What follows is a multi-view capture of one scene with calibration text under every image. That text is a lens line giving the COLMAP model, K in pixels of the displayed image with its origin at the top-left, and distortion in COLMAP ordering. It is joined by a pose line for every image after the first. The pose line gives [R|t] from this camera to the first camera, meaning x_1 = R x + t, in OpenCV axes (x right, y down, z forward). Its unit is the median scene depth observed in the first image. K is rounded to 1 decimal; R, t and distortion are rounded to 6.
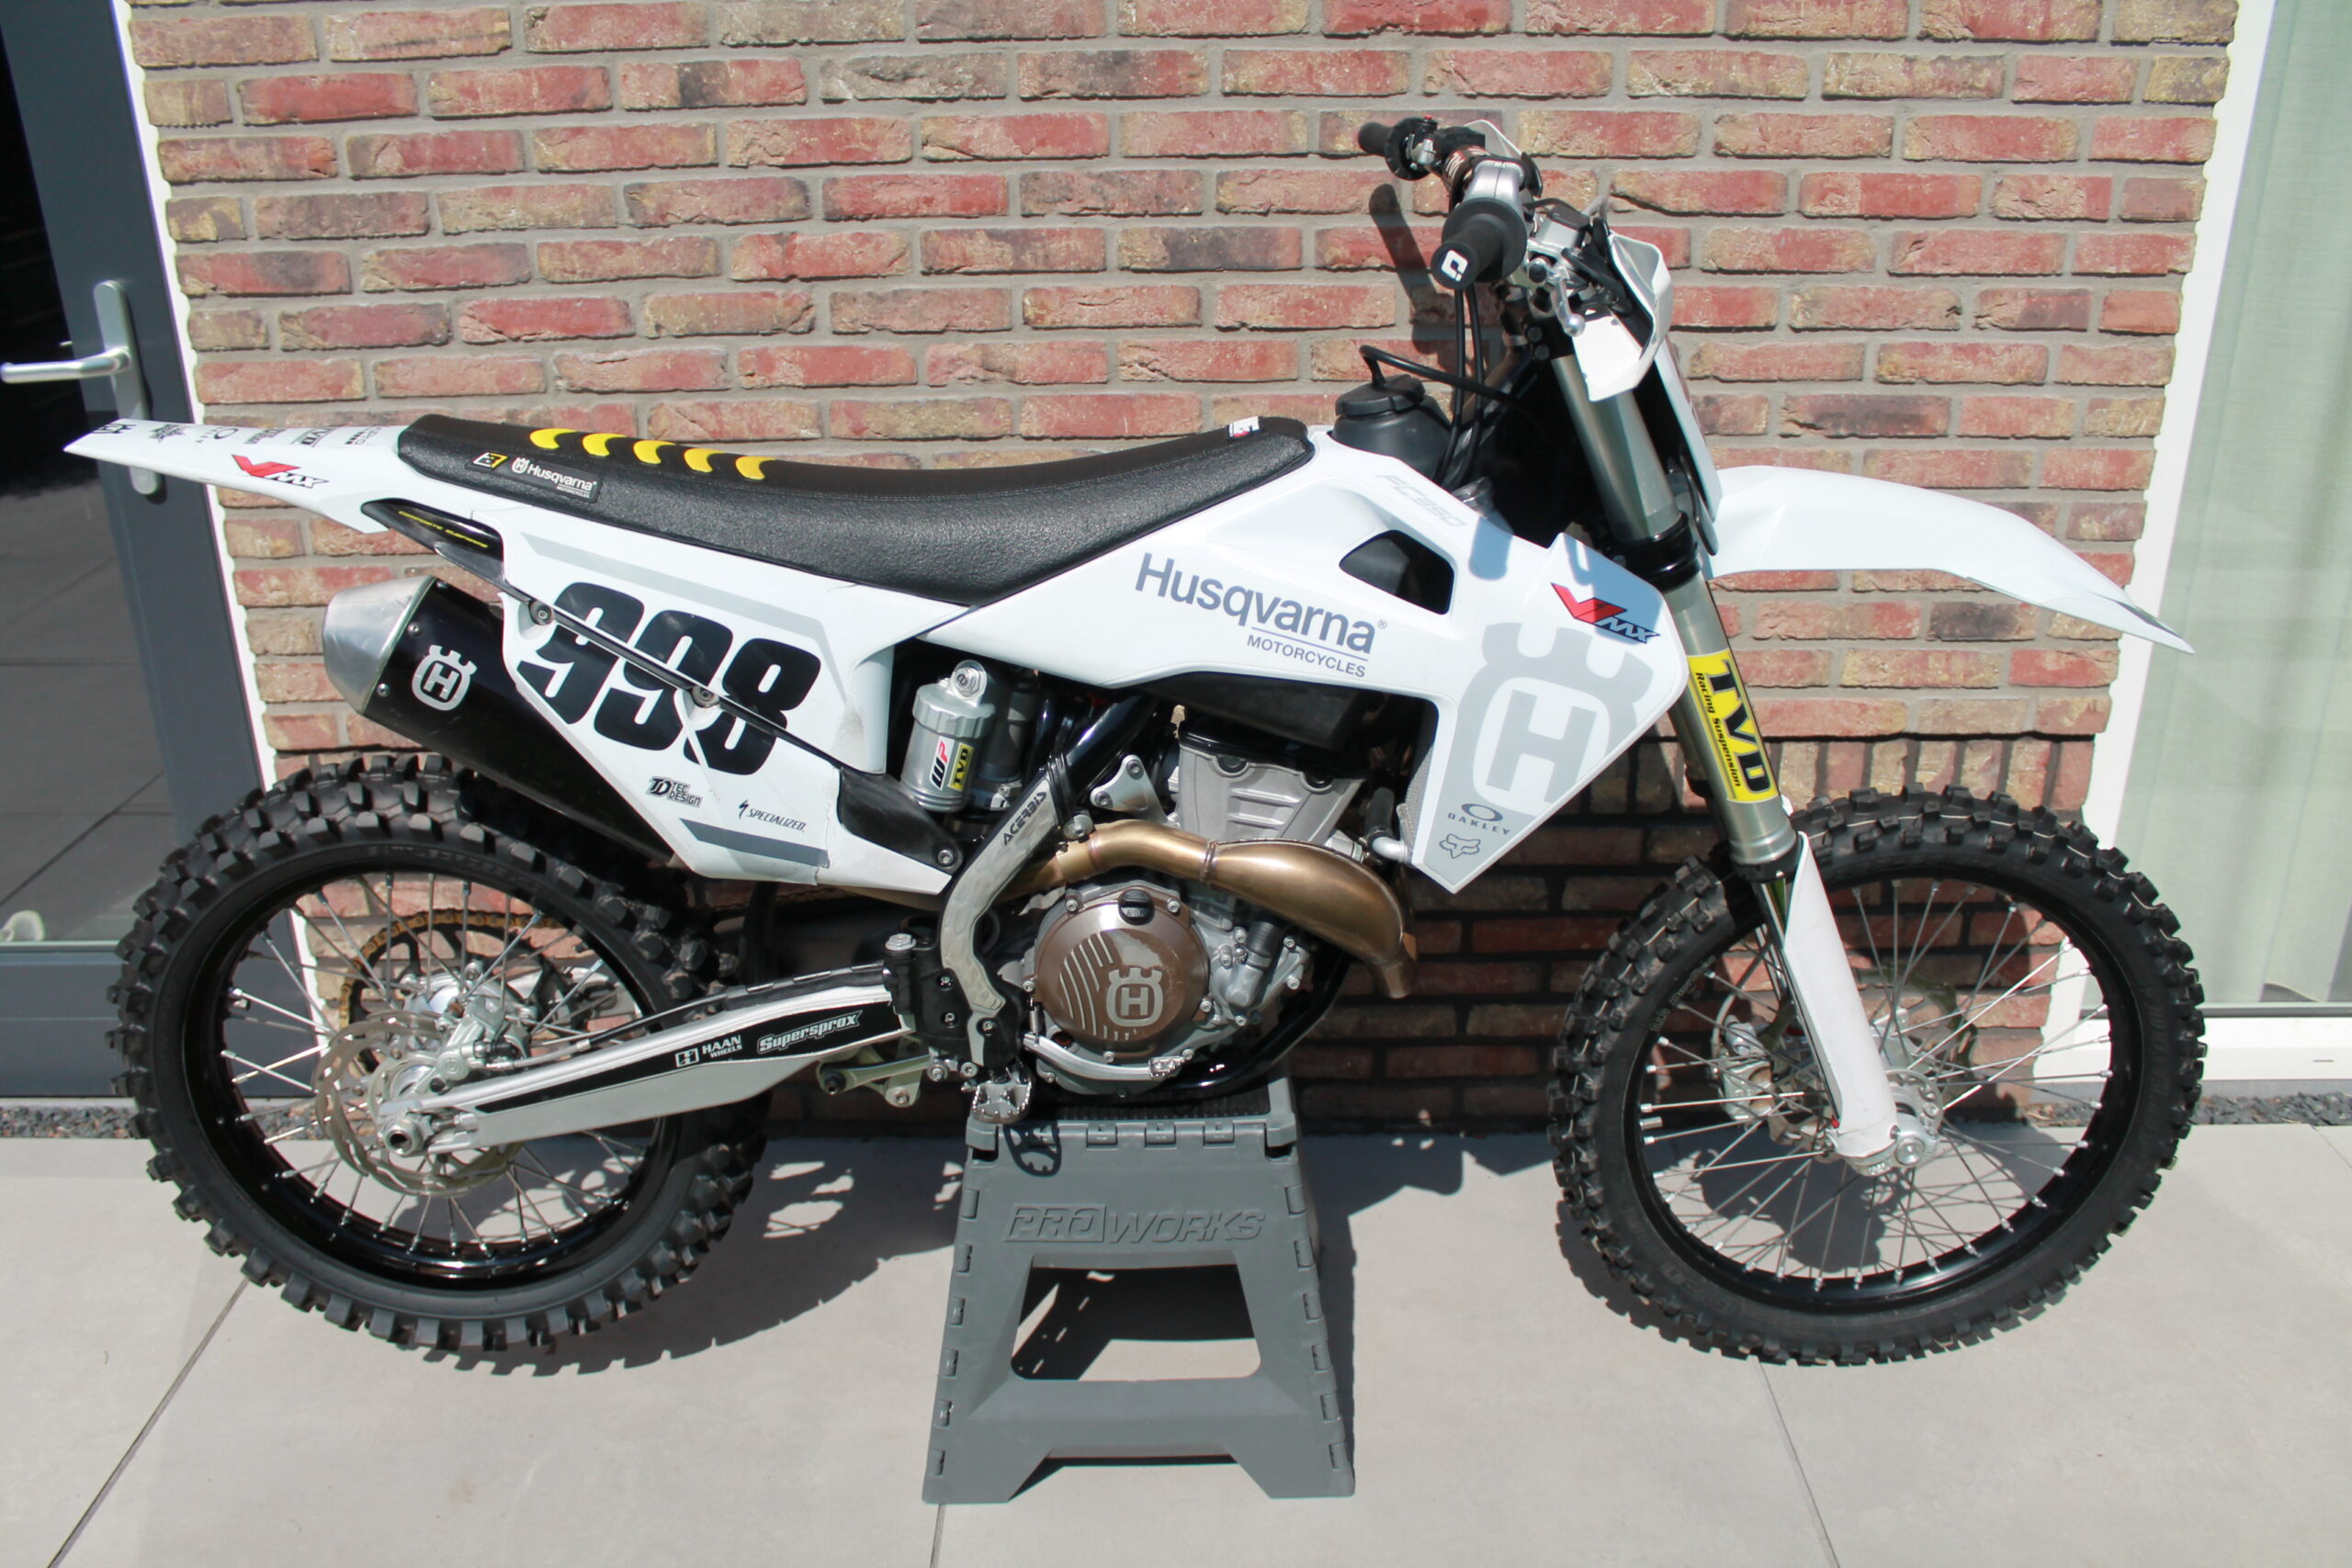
lens RADIAL K [[1964.9, 0, 1175.6], [0, 1964.9, 794.6], [0, 0, 1]] dist [-0.164816, 0.138329]
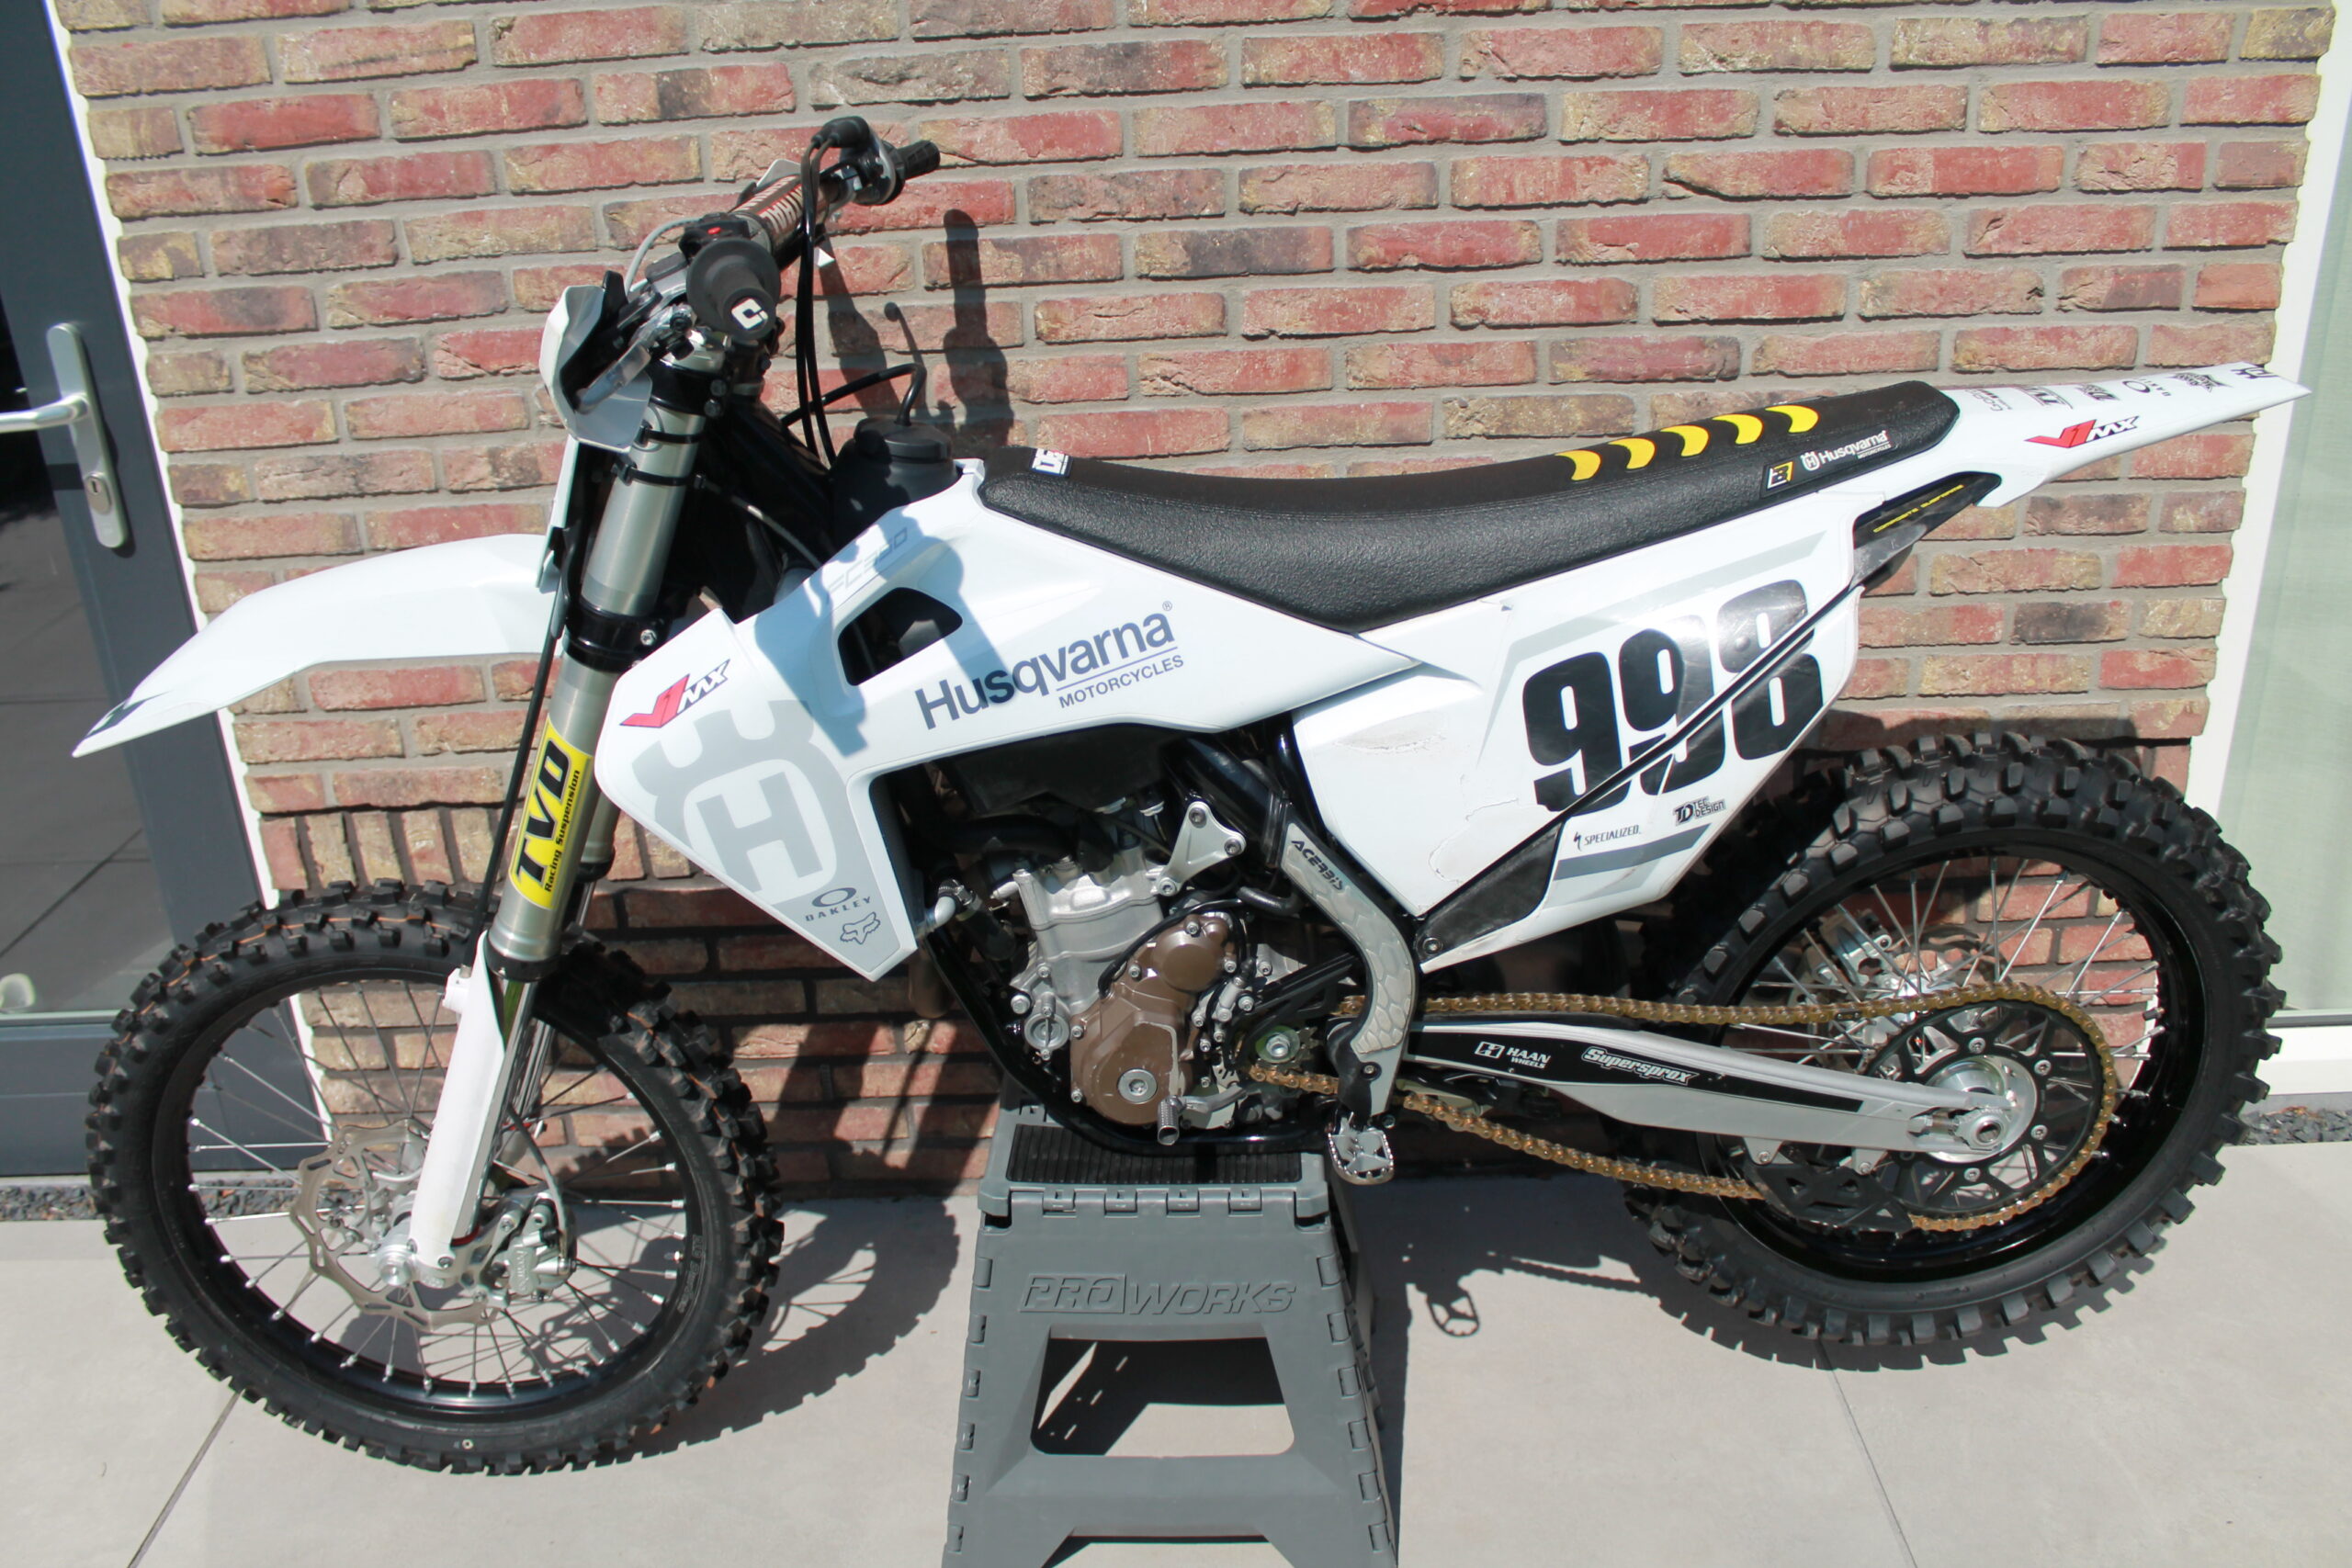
lens RADIAL K [[1964.9, 0, 1171.9], [0, 1964.9, 780.3], [0, 0, 1]] dist [-0.164816, 0.138329]
pose [[0.999443, -0.030188, -0.014241, -0.006629], [0.030293, 0.999515, 0.007223, -0.037496], [0.014016, -0.007650, 0.999872, 0.070522]]
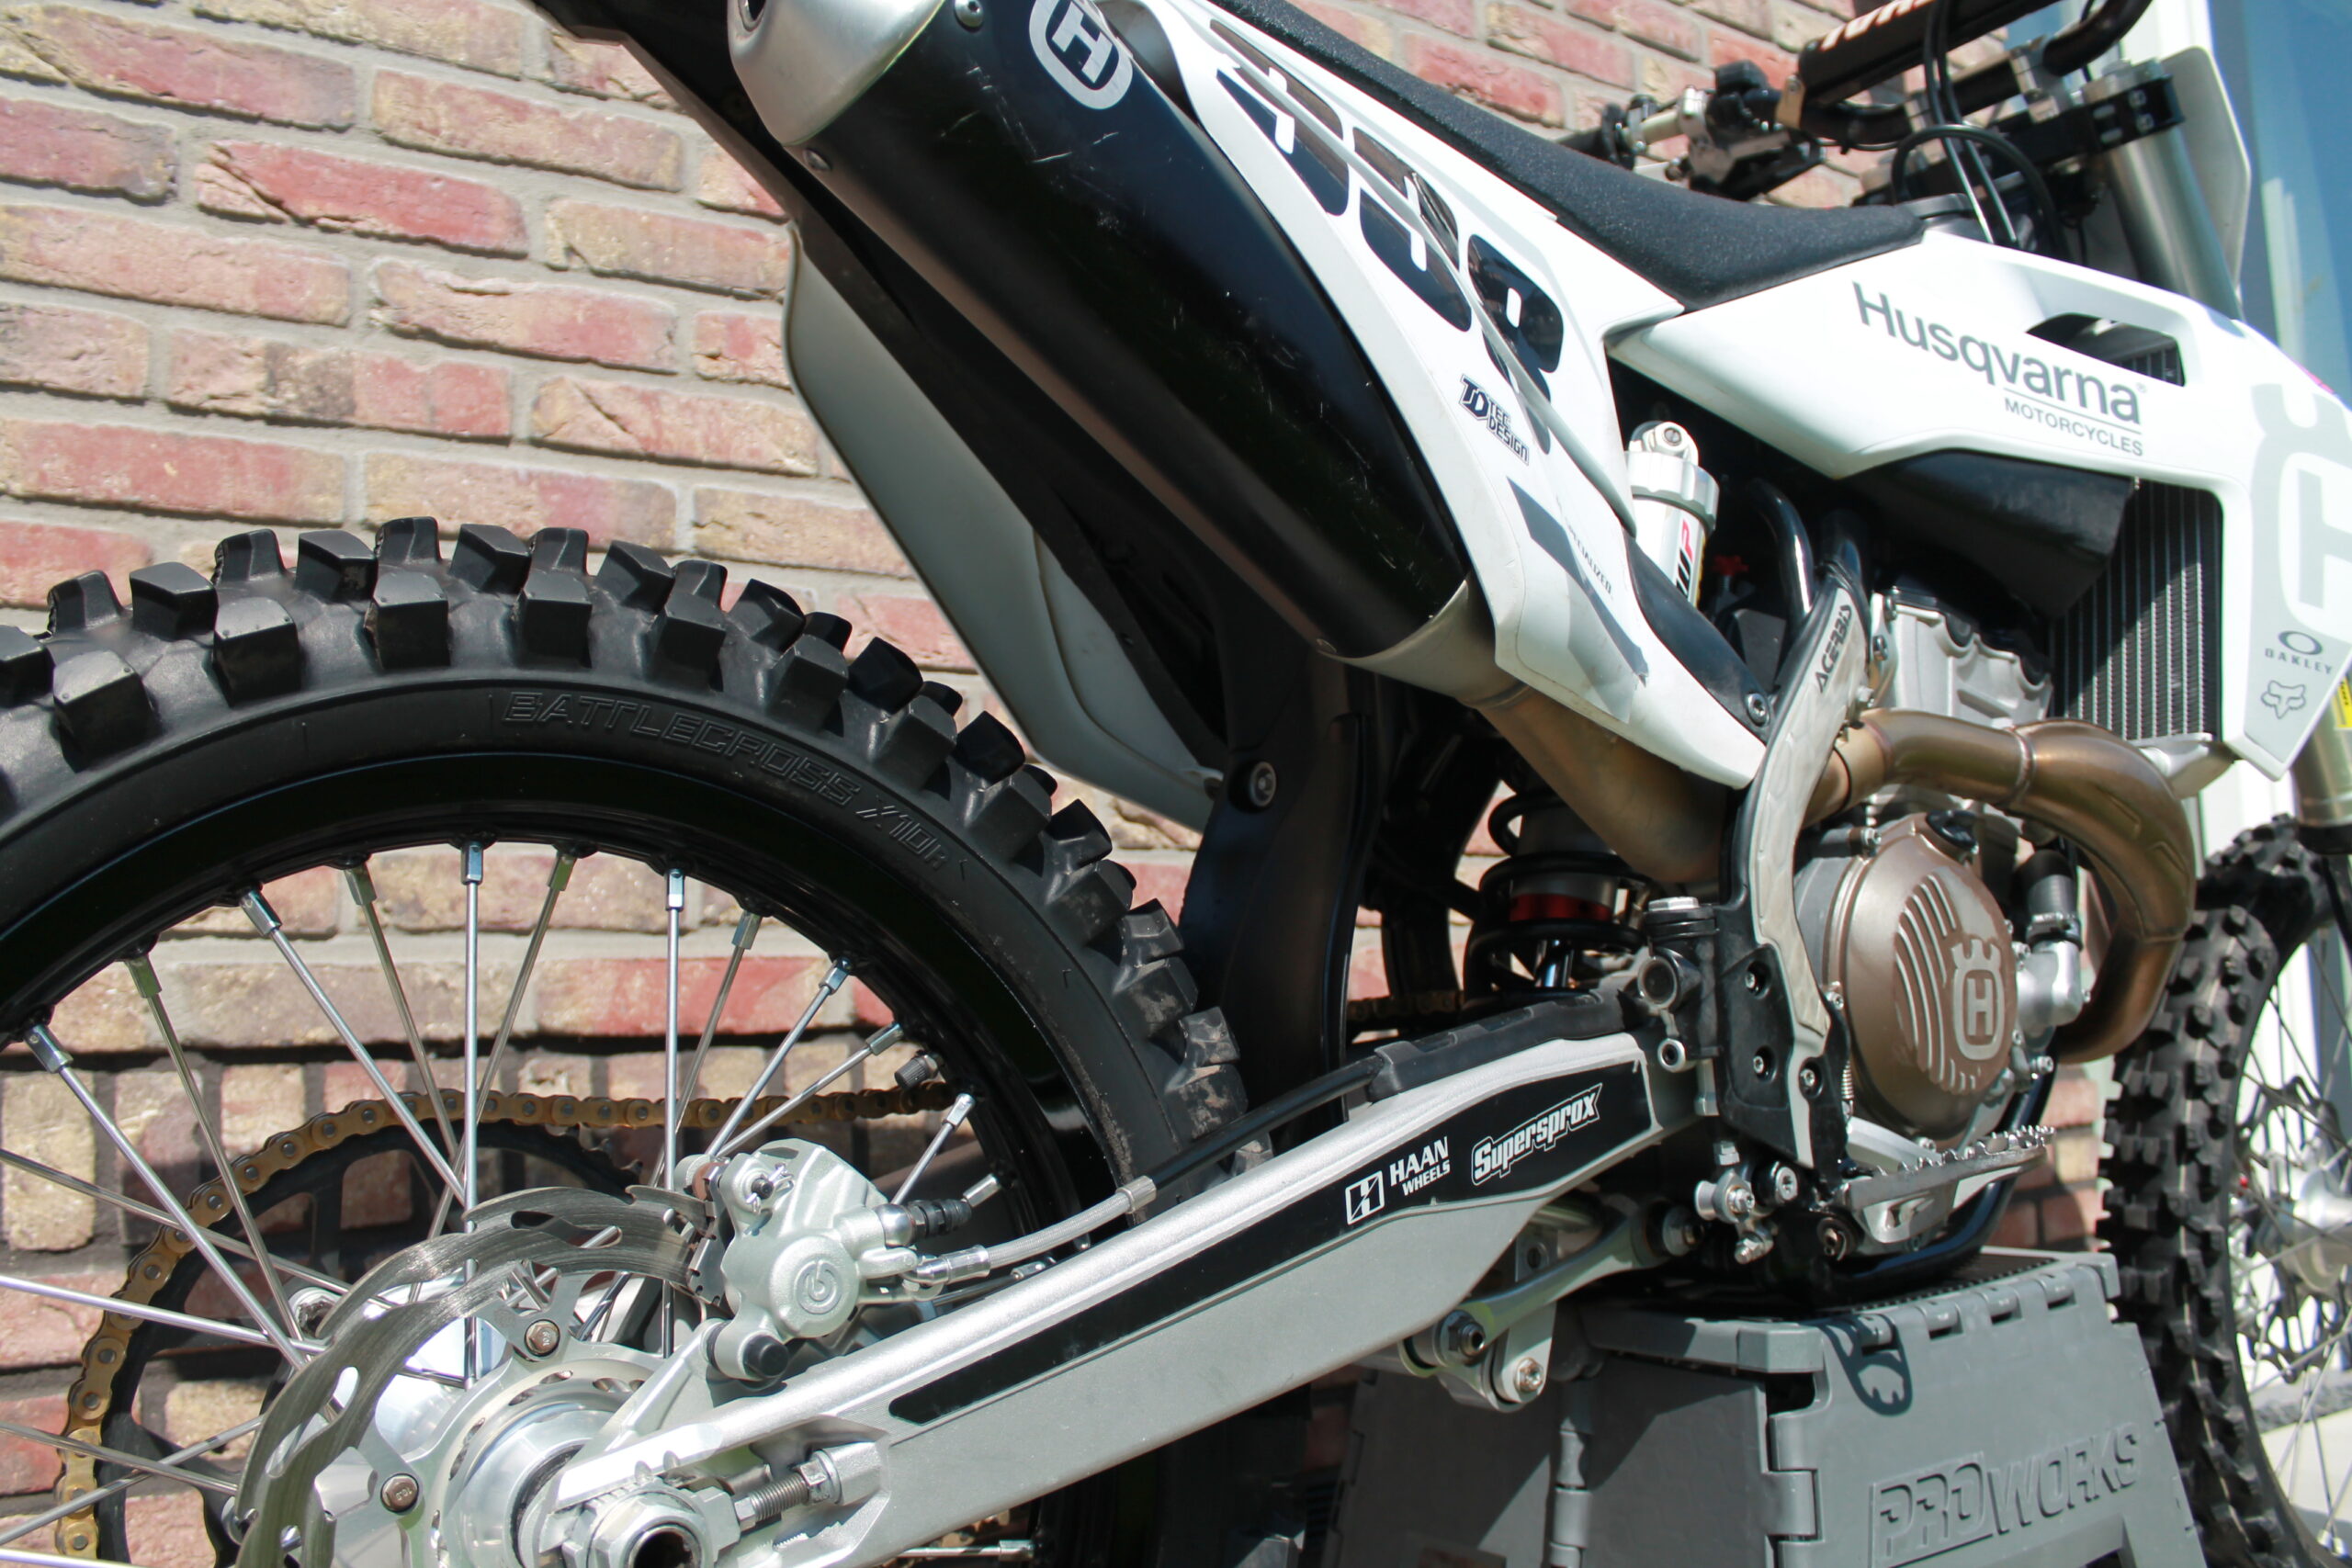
lens RADIAL K [[1964.9, 0, 1156.6], [0, 1964.9, 797.8], [0, 0, 1]] dist [-0.164816, 0.138329]
pose [[0.827612, 0.039679, 0.559897, -0.461904], [0.247855, 0.869147, -0.427962, 0.201413], [-0.503614, 0.492960, 0.709481, 0.612996]]
